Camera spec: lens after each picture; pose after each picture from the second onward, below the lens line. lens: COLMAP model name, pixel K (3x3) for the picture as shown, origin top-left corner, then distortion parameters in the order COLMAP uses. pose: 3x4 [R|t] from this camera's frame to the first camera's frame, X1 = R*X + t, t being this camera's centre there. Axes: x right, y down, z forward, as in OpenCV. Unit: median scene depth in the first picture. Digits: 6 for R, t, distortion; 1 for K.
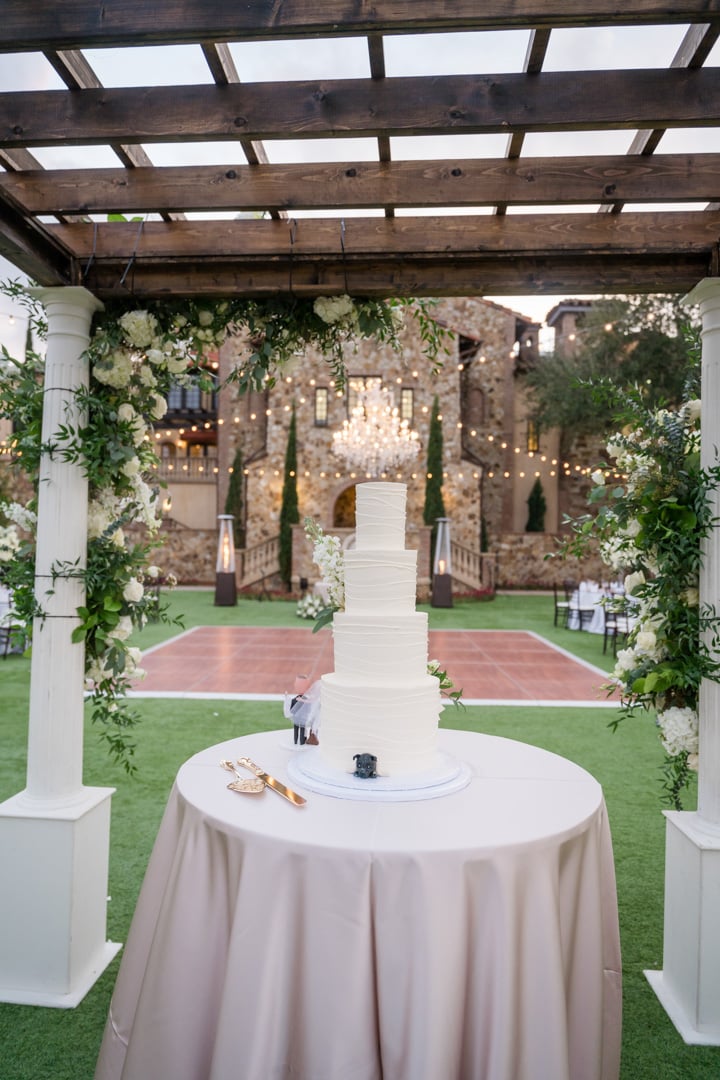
lens RADIAL K [[523.6, 0, 360.0], [0, 523.6, 540.0], [0, 0, 1]] dist [-0.001839, -0.000155]
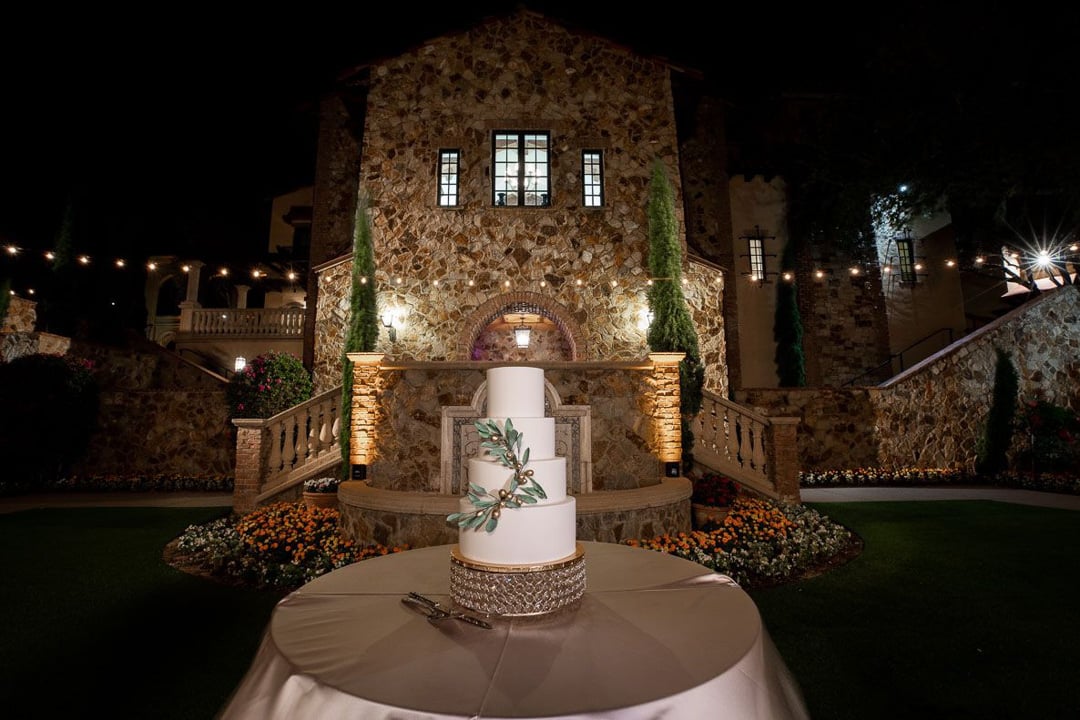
lens RADIAL K [[523.6, 0, 540.0], [0, 523.6, 360.0], [0, 0, 1]] dist [-0.001839, -0.000155]
pose [[0.999148, -0.011714, 0.039563, 0.003803], [0.016052, 0.993672, -0.111167, 0.018003], [-0.038011, 0.111707, 0.993014, 0.427771]]
